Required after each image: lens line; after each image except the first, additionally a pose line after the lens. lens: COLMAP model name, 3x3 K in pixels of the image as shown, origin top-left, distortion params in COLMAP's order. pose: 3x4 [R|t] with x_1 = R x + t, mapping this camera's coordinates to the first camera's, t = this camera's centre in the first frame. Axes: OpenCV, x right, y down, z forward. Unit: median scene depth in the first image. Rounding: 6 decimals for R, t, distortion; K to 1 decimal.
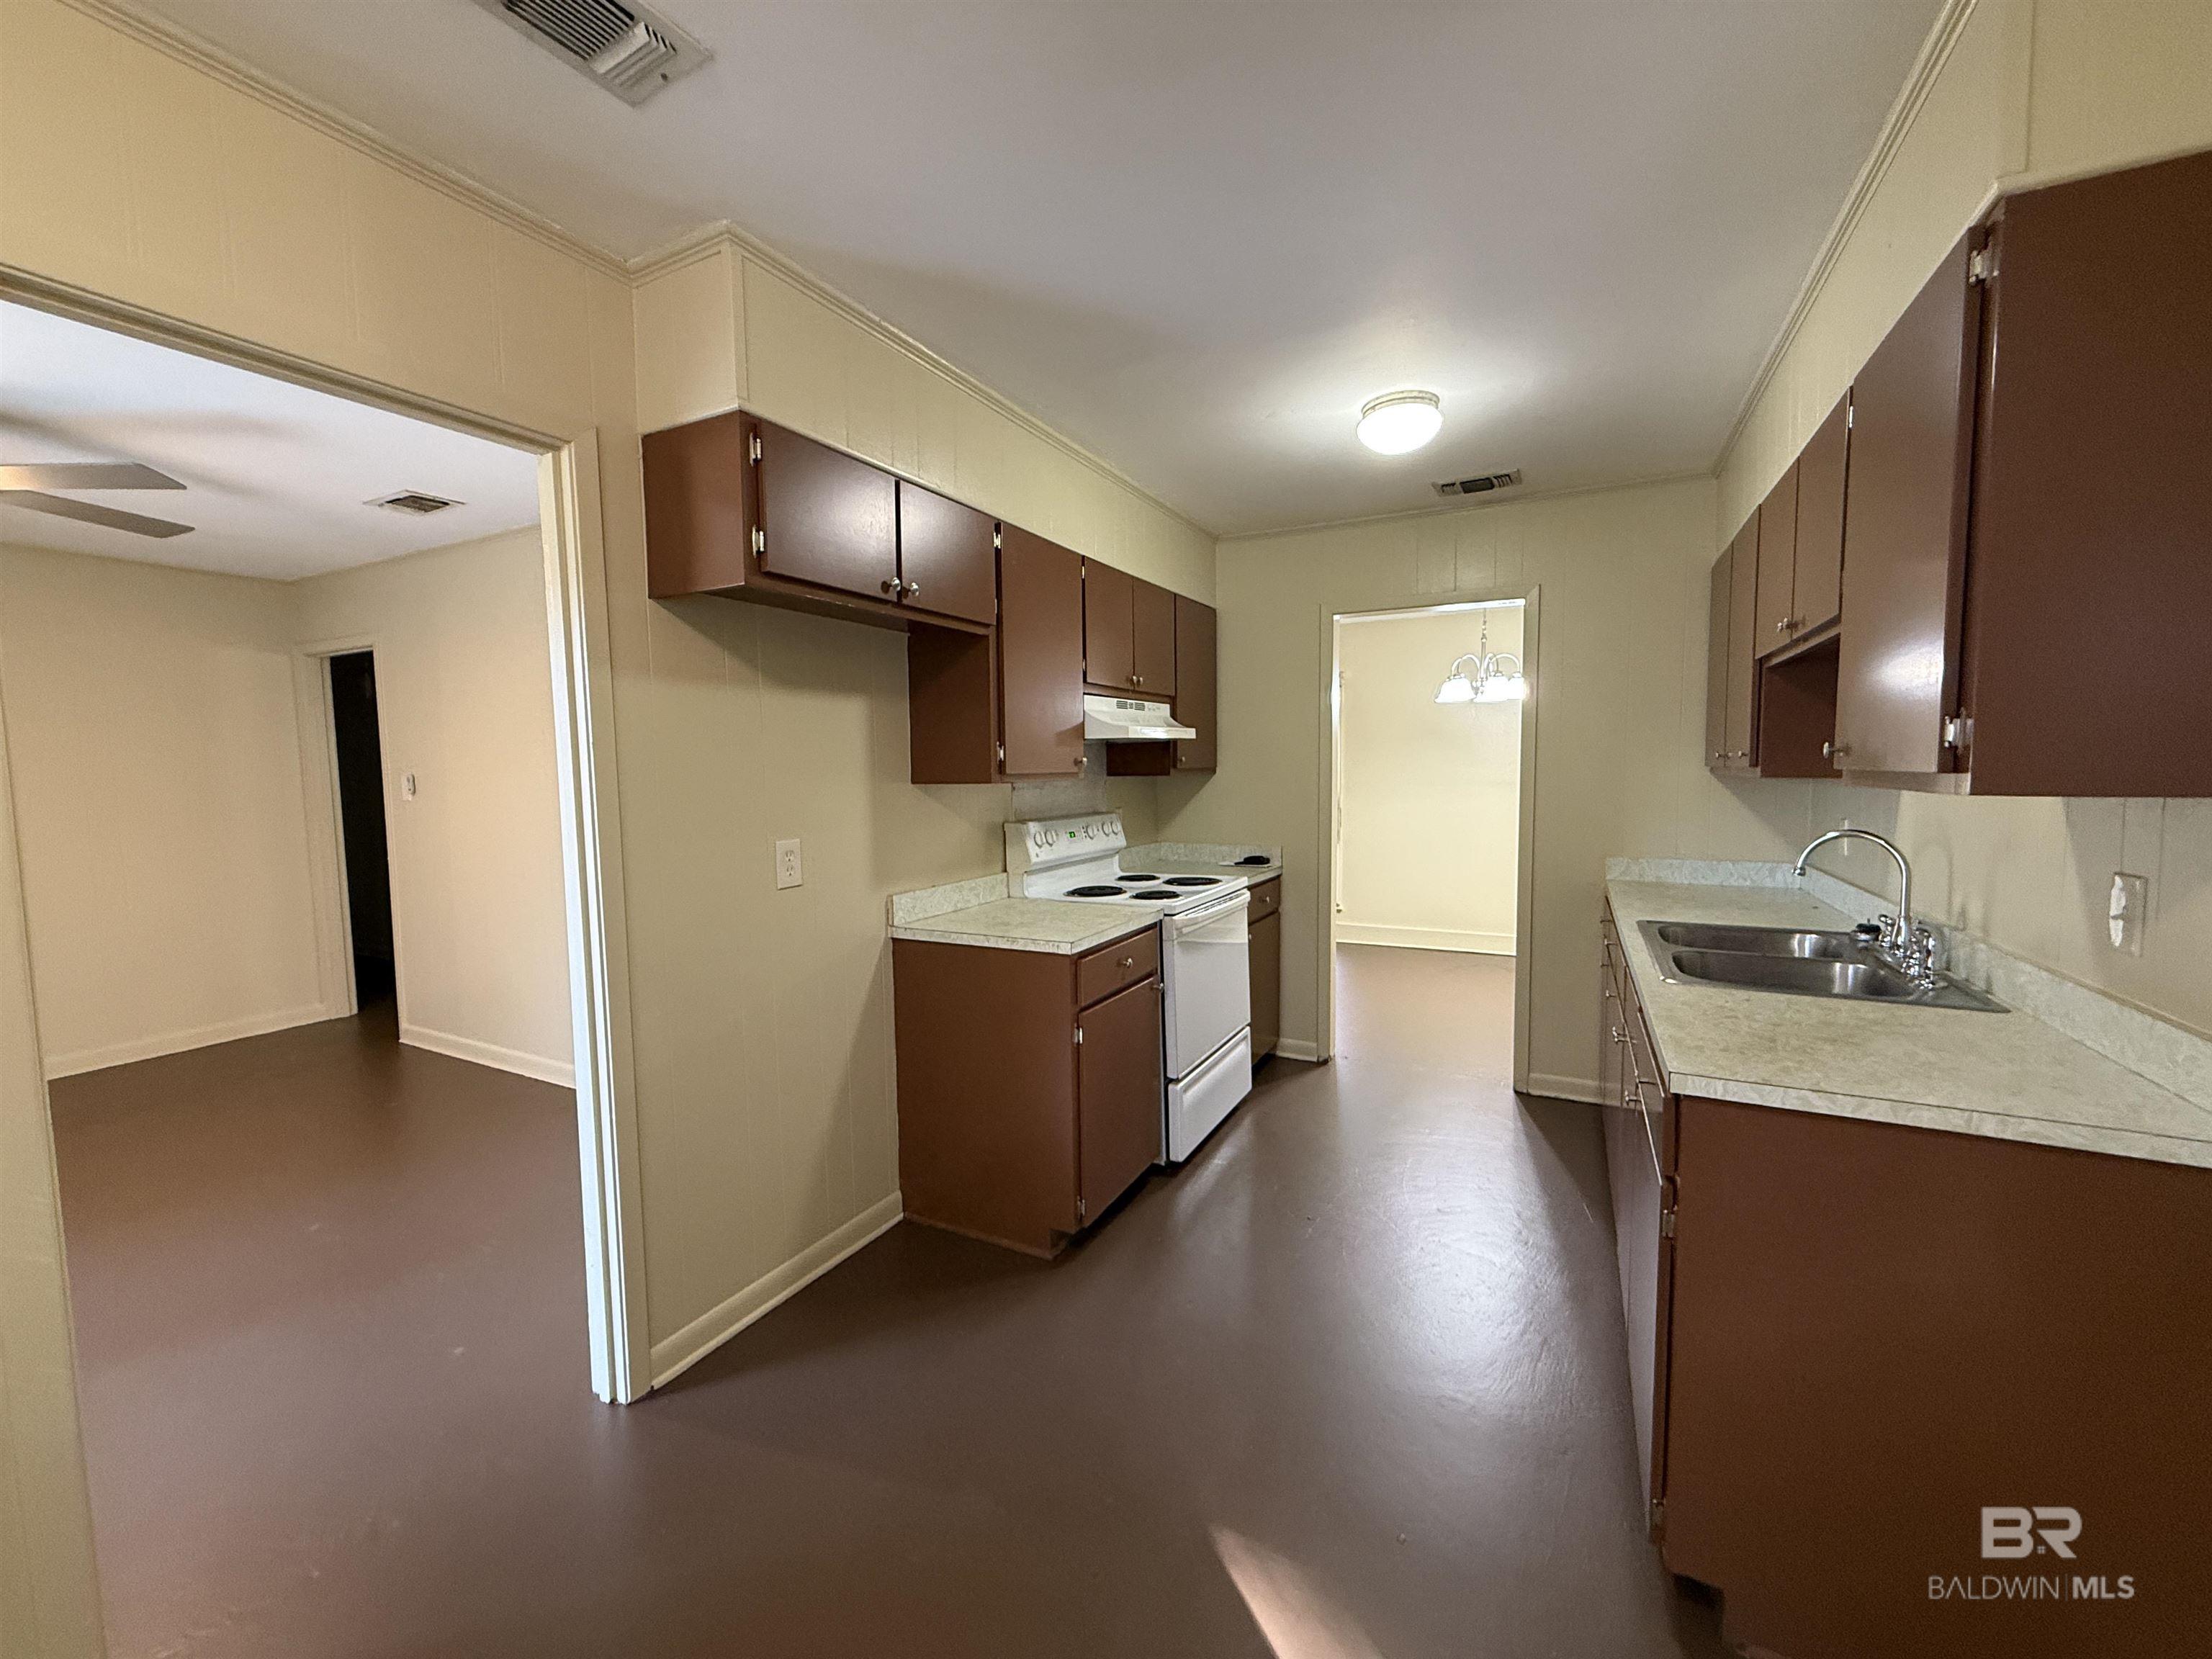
lens RADIAL K [[882.5, 0, 1094.8], [0, 882.5, 827.4], [0, 0, 1]] dist [-0.000886, 0.000492]
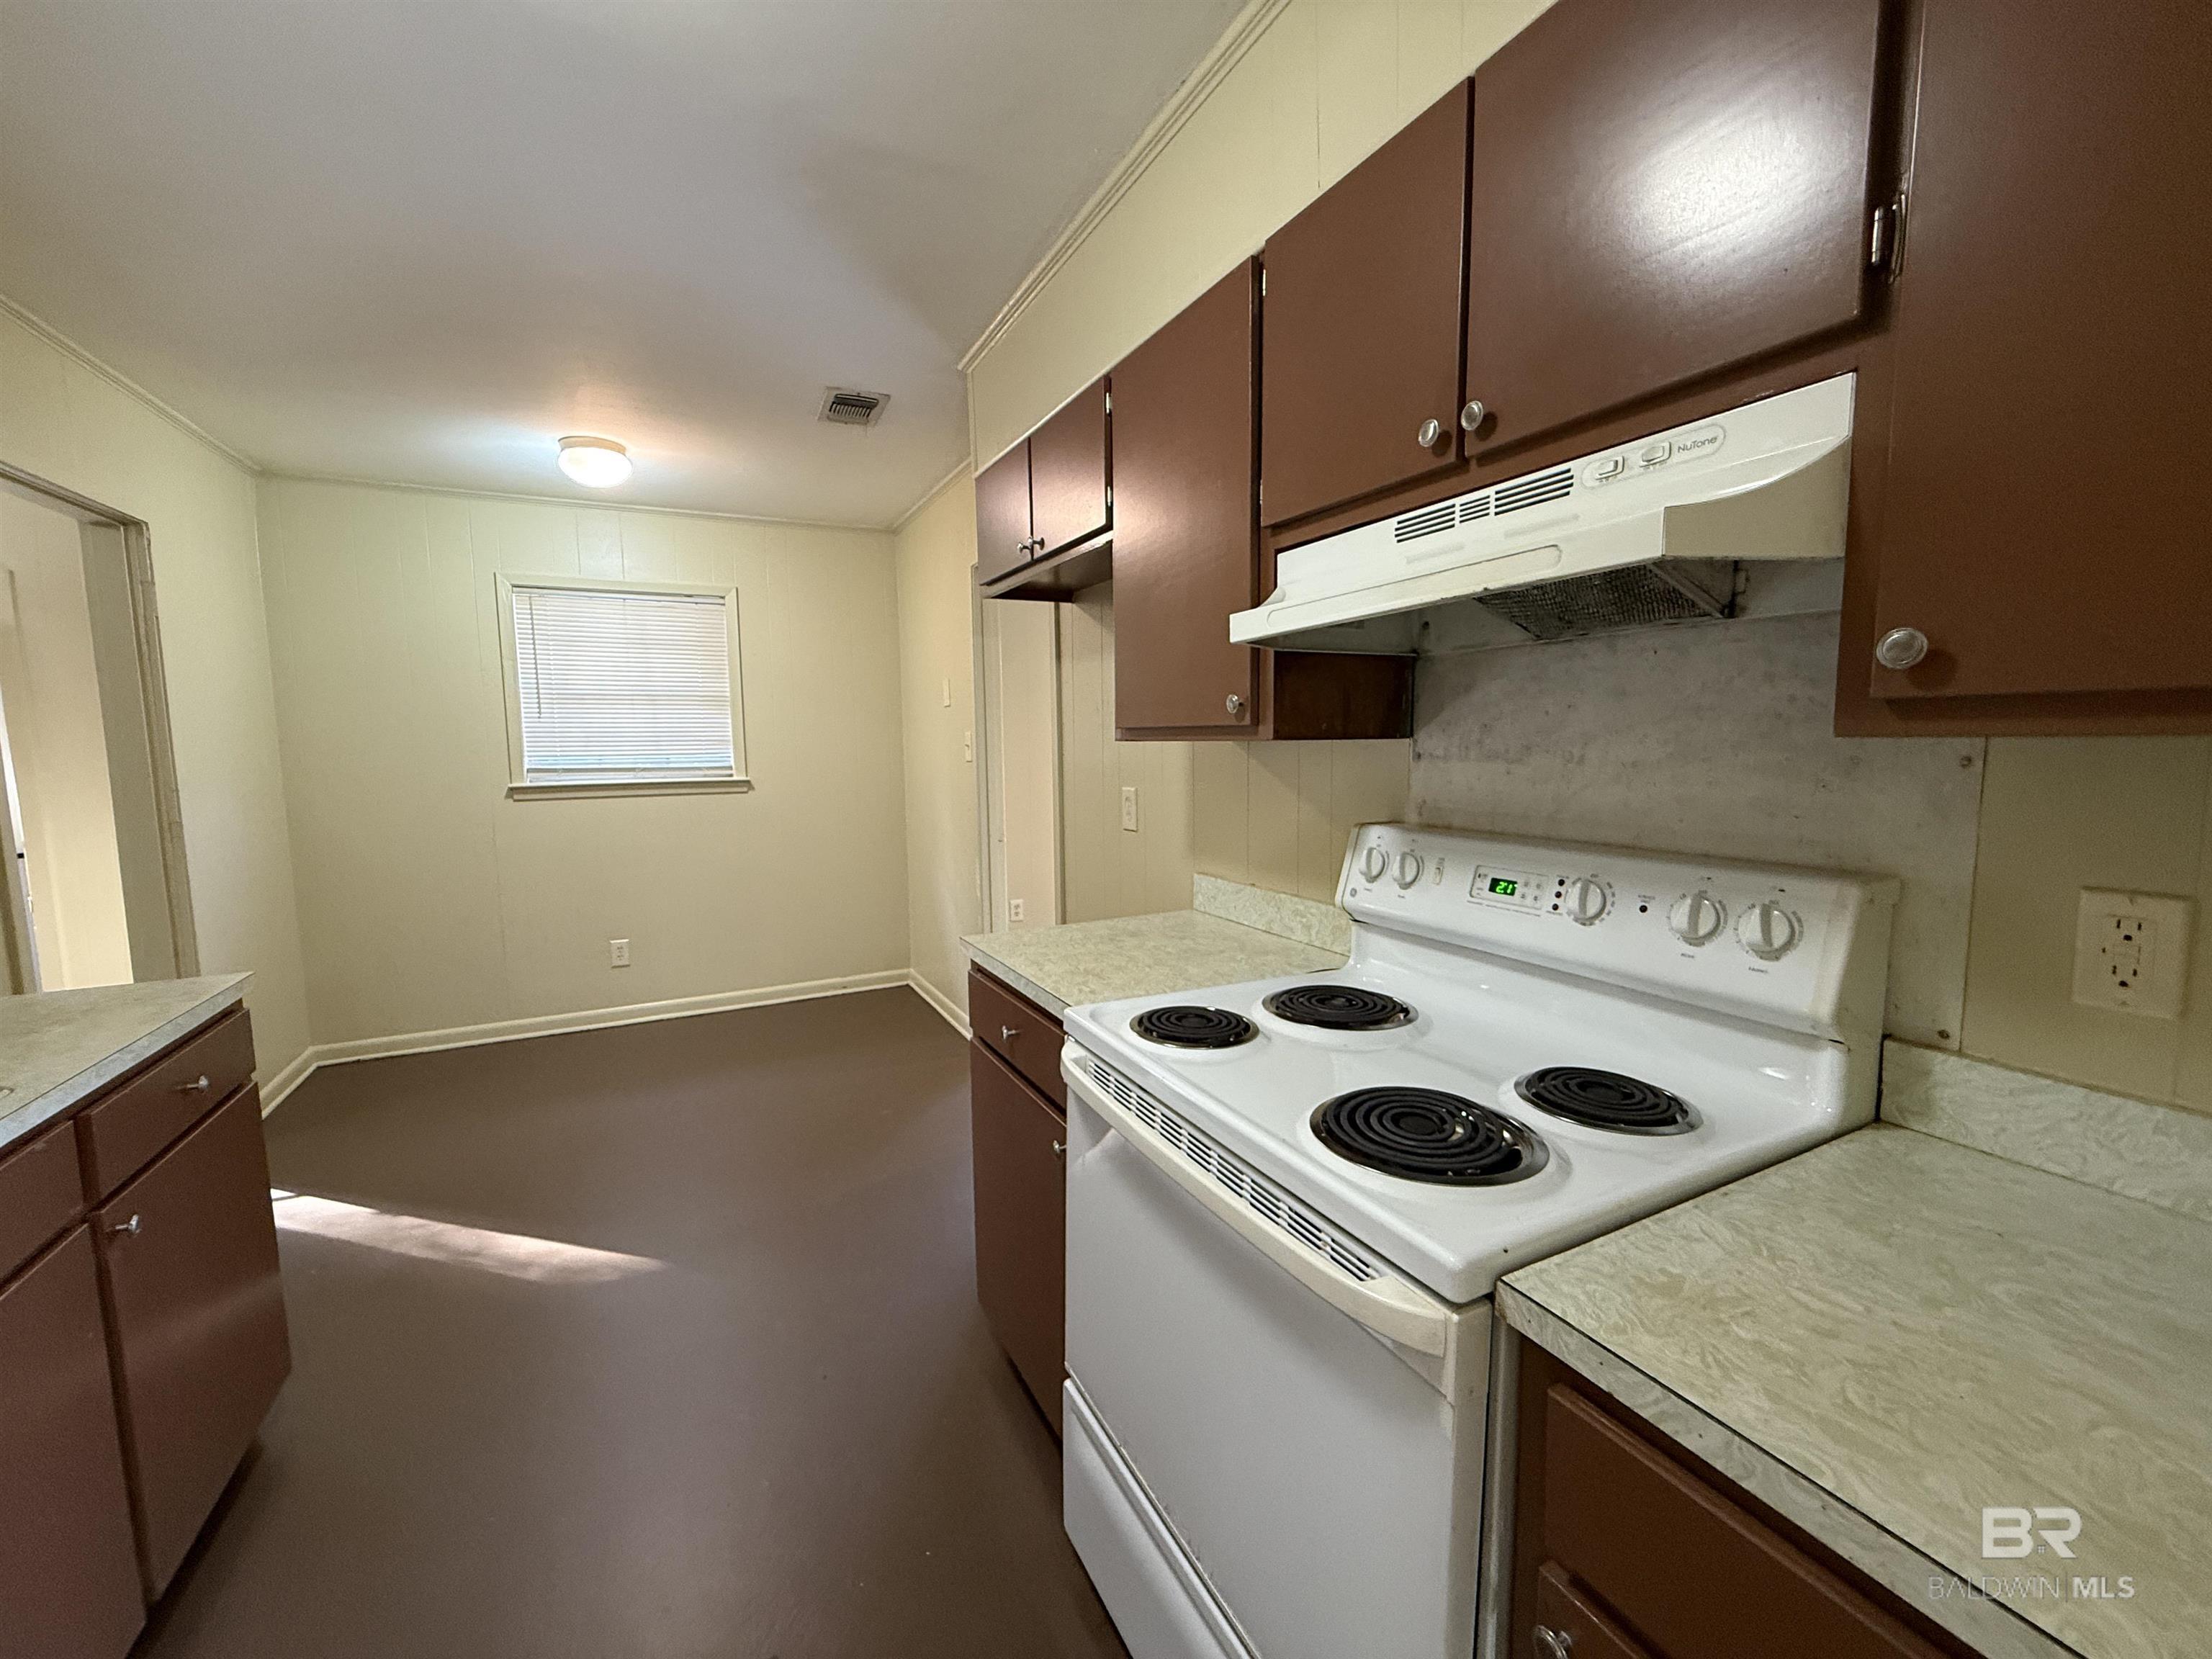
lens RADIAL K [[882.5, 0, 1094.8], [0, 882.5, 827.4], [0, 0, 1]] dist [-0.000886, 0.000492]
pose [[-0.577046, 0.100678, -0.810482, 0.417789], [-0.038508, 0.987915, 0.150135, -0.073367], [0.815803, 0.117845, -0.566196, 1.161420]]
